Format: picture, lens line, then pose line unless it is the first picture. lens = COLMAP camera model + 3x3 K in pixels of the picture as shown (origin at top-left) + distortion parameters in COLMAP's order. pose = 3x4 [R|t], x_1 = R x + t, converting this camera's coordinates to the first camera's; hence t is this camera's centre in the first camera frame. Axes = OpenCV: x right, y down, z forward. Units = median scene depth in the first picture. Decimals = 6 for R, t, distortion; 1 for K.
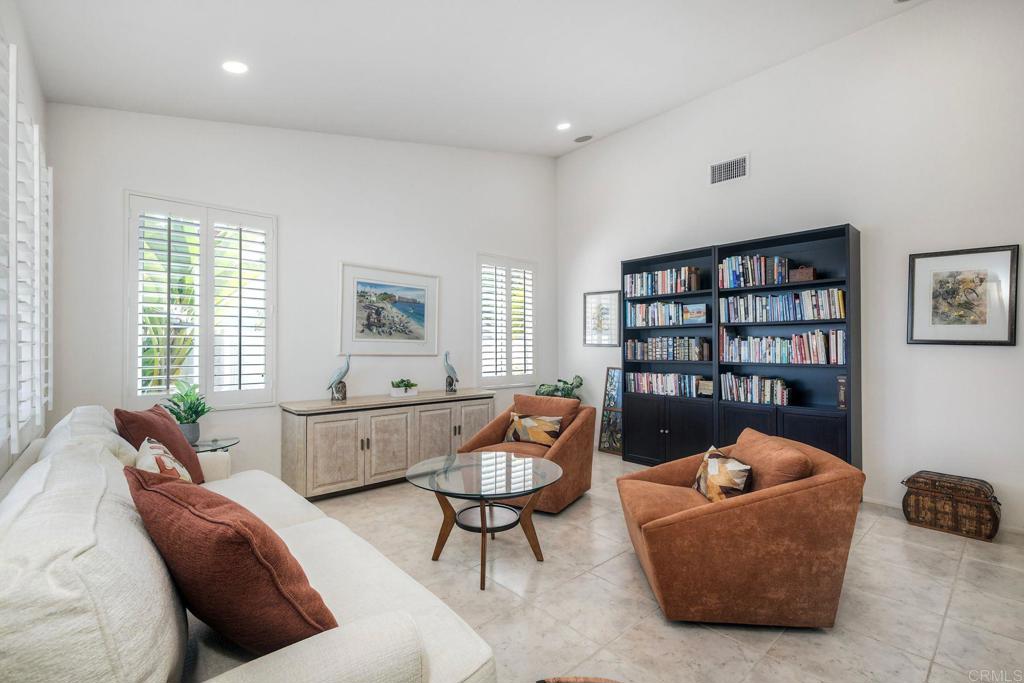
lens RADIAL K [[452.7, 0, 512.0], [0, 452.7, 341.5], [0, 0, 1]] dist [-0.001394, -0.000187]
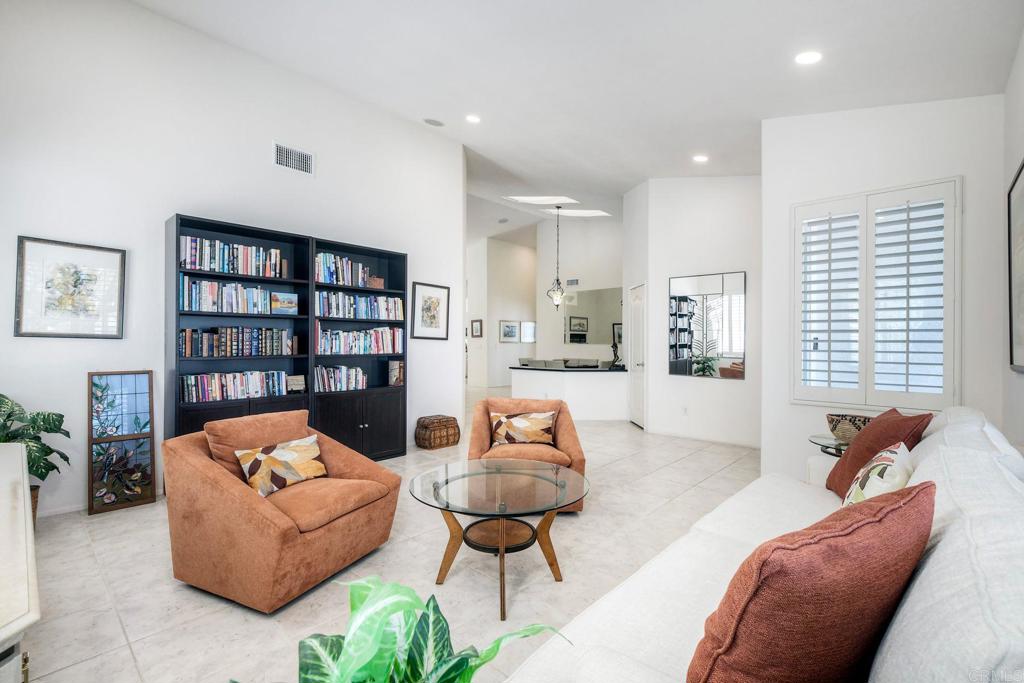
lens RADIAL K [[452.7, 0, 512.0], [0, 452.7, 341.5], [0, 0, 1]] dist [-0.001394, -0.000187]
pose [[-0.100209, -0.000066, 0.994966, -0.602184], [-0.017180, 0.999851, -0.001664, 0.009740], [-0.994818, -0.017260, -0.100195, 0.695775]]
